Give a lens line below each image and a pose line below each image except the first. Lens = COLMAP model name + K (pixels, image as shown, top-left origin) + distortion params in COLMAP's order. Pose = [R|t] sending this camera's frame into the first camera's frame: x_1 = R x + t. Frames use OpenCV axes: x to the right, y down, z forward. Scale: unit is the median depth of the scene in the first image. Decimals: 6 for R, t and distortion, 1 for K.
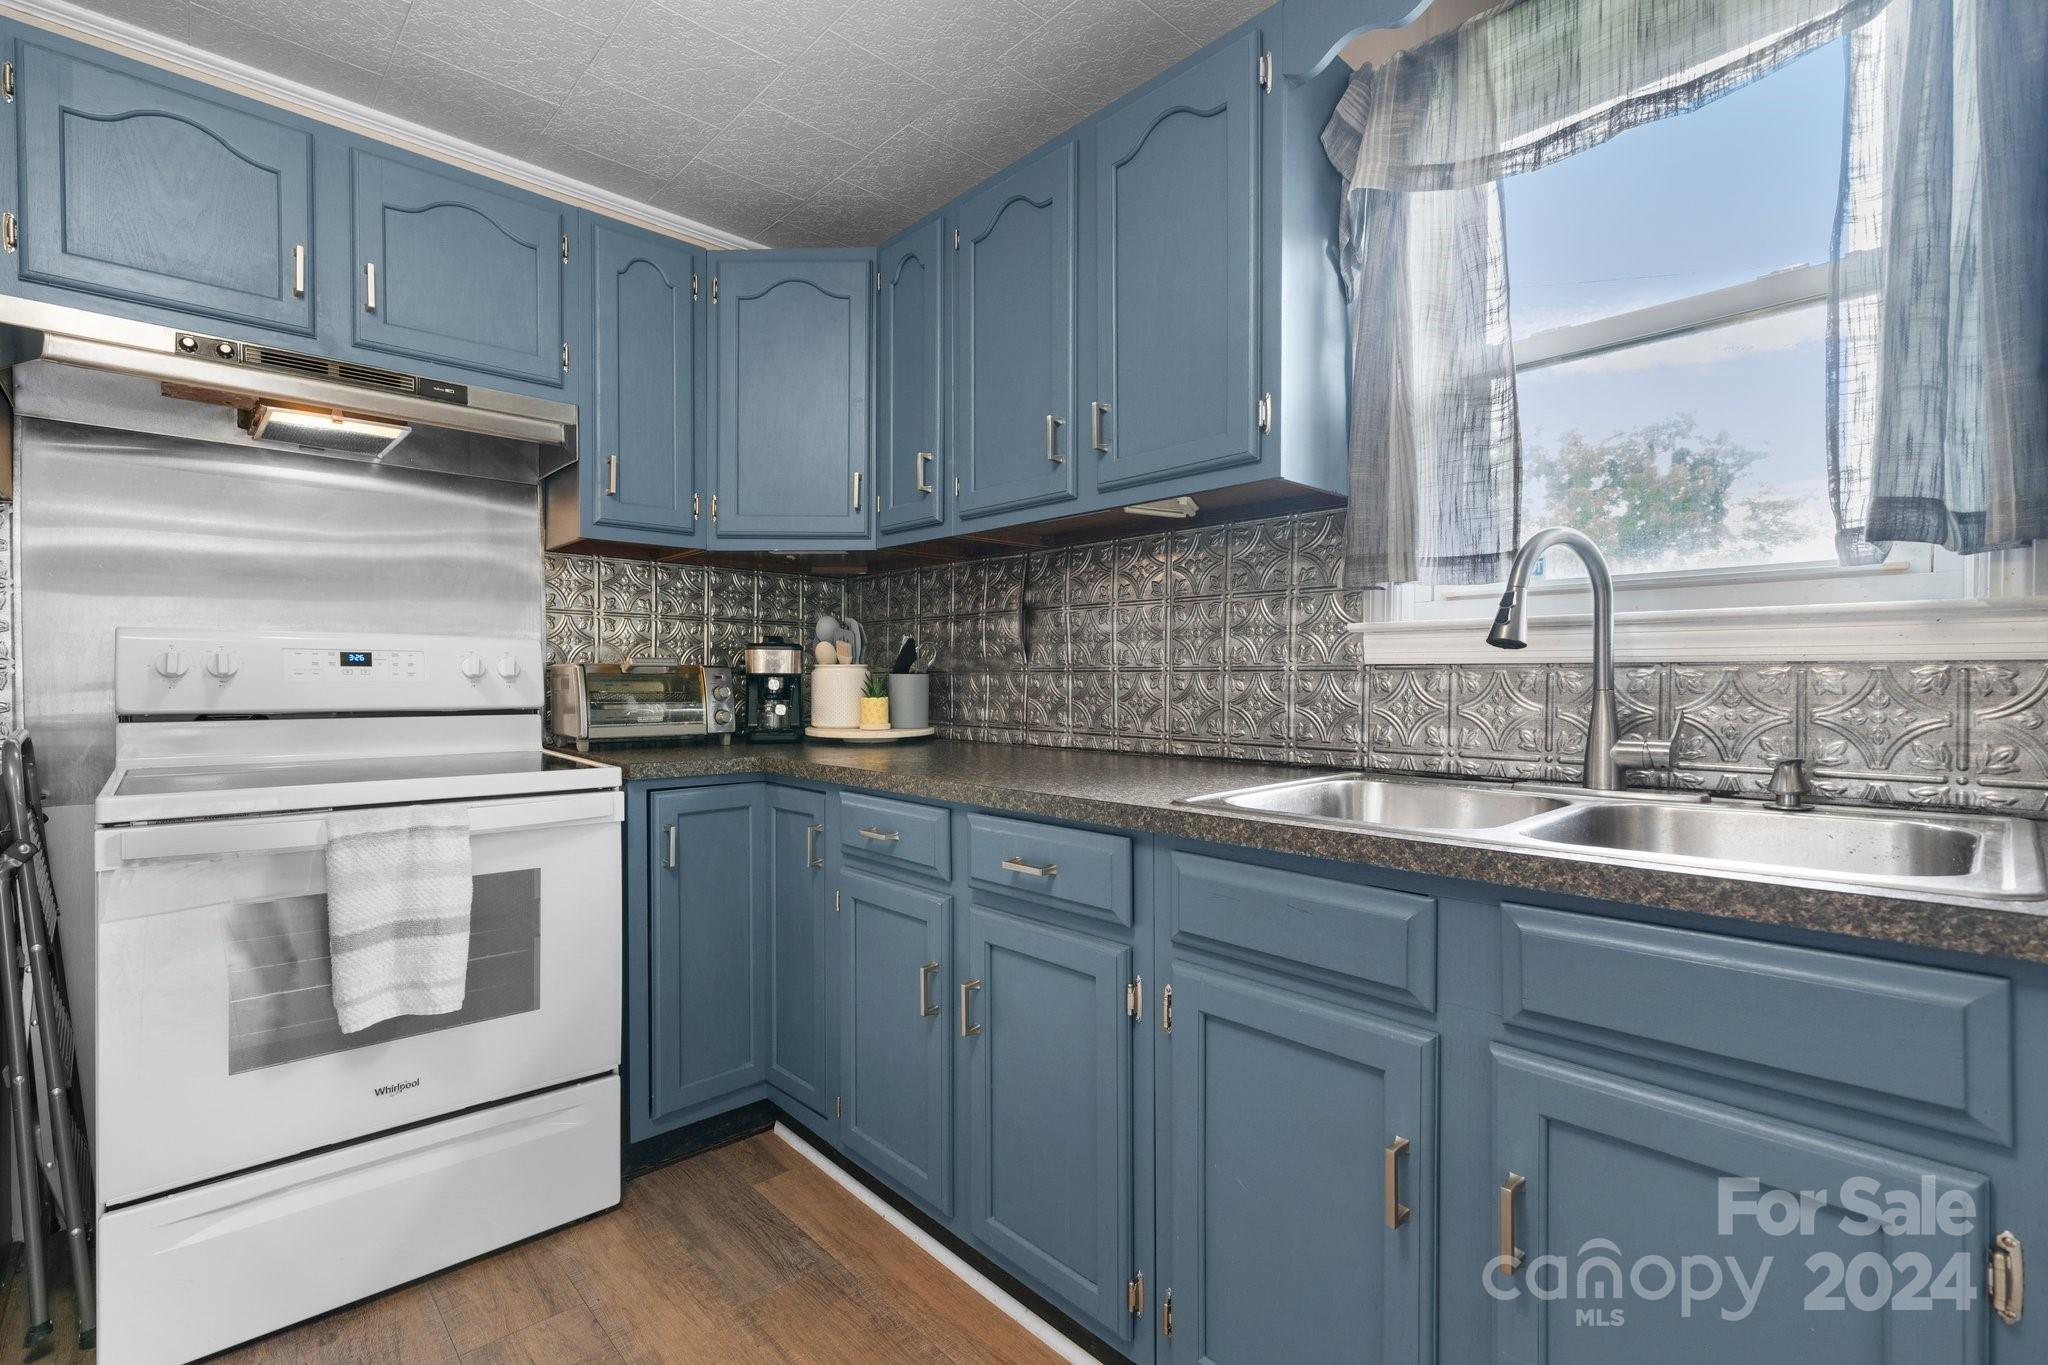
lens RADIAL K [[892.2, 0, 1024.0], [0, 892.2, 682.5], [0, 0, 1]] dist [-0.000271, 0.000124]
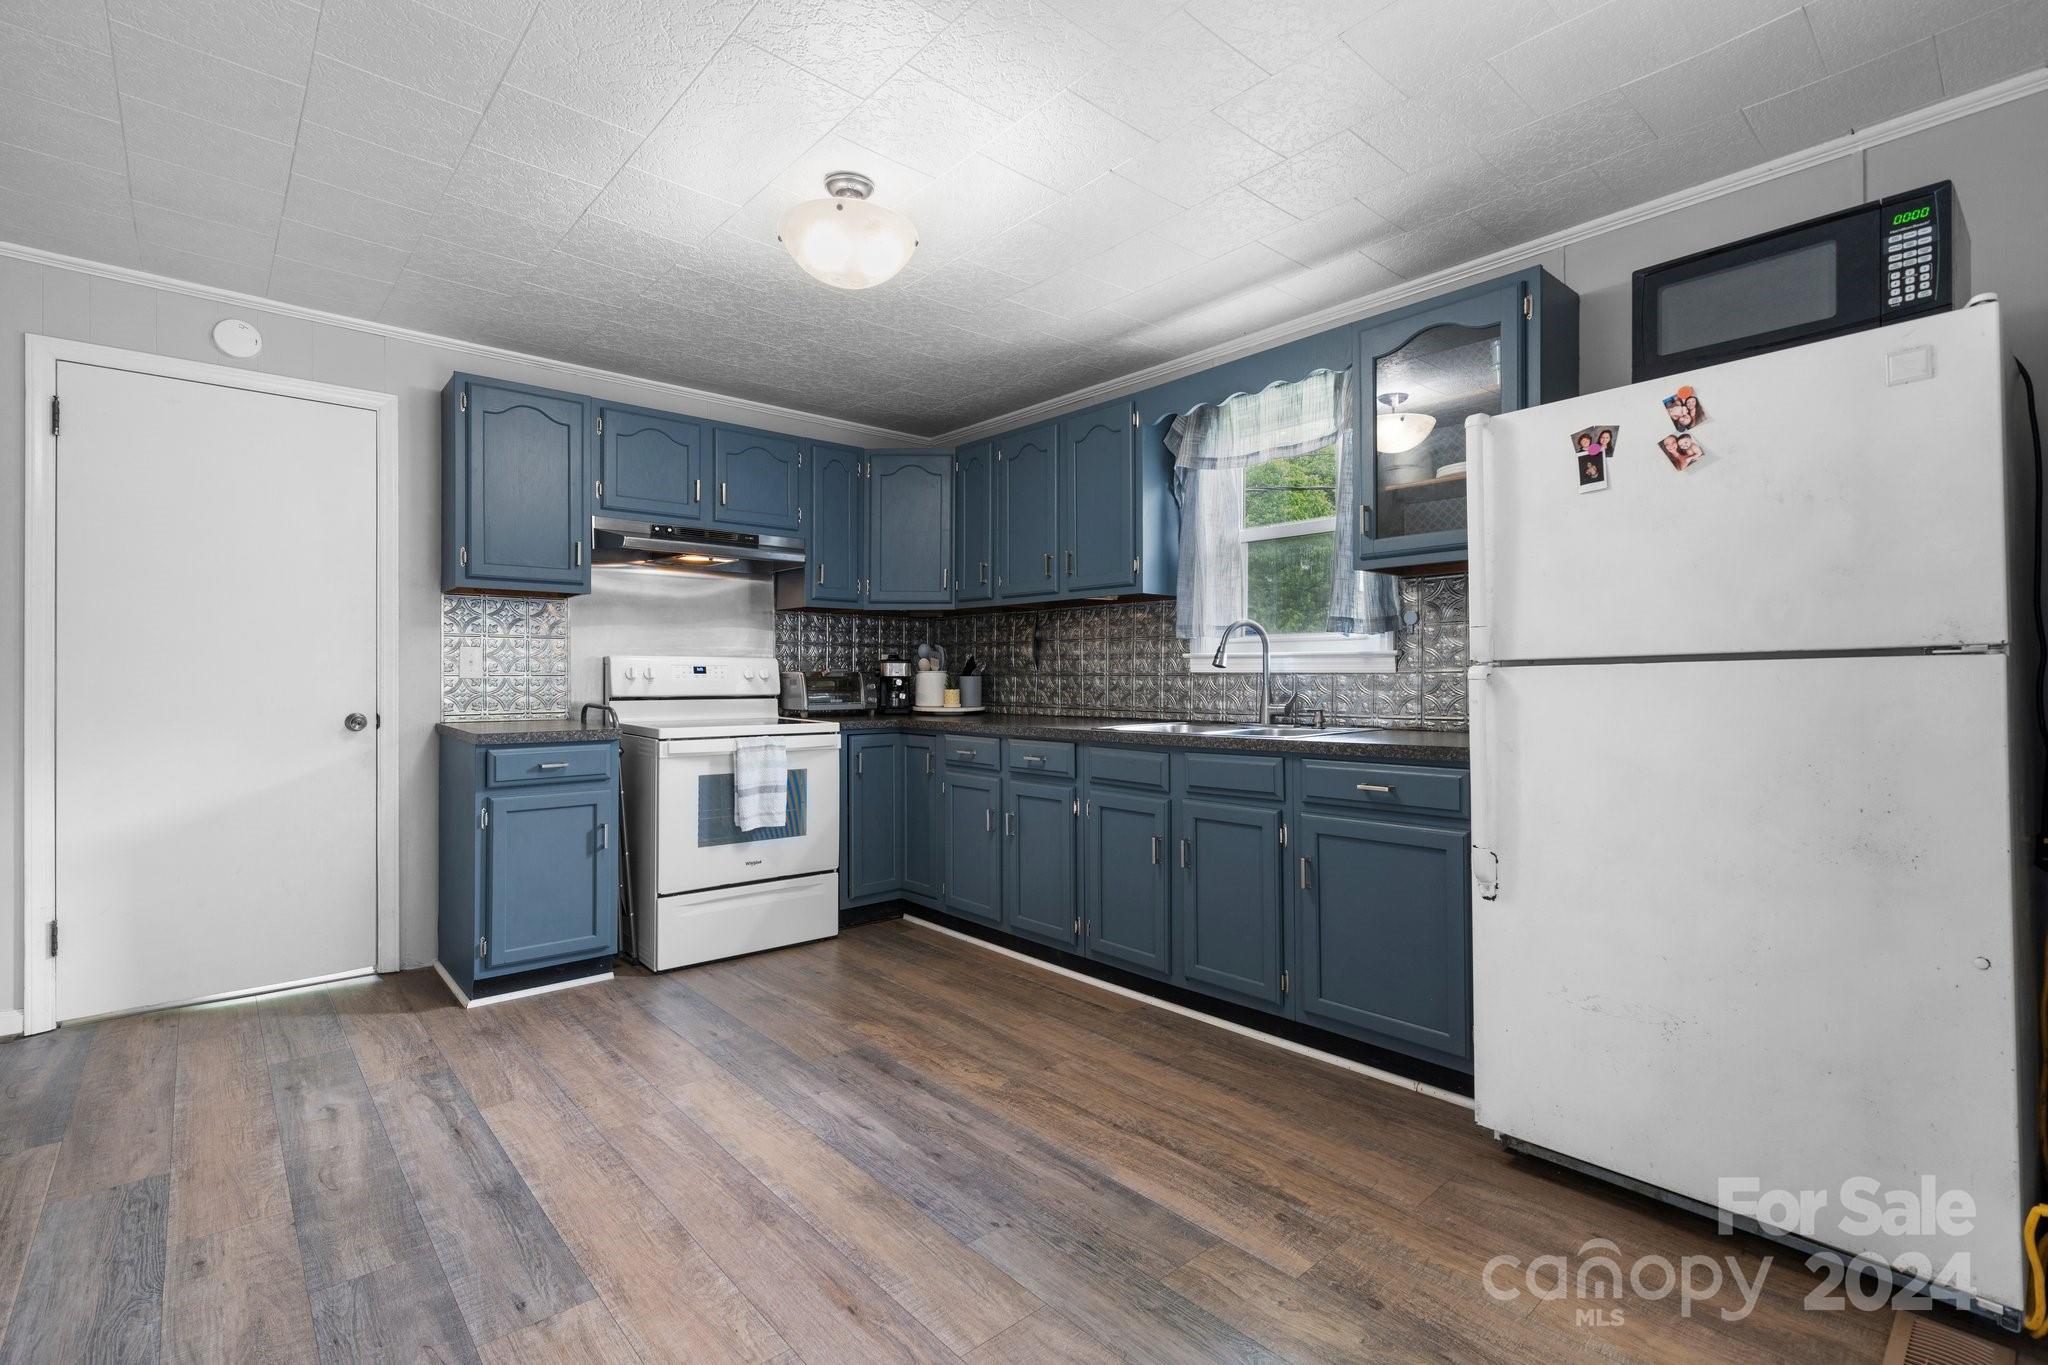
lens RADIAL K [[909.3, 0, 1022.9], [0, 909.3, 670.5], [0, 0, 1]] dist [0.000613, 0.000095]
pose [[0.999711, -0.002032, -0.023964, 0.022740], [0.001800, 0.999951, -0.009691, -0.004184], [0.023983, 0.009645, 0.999666, -1.012080]]
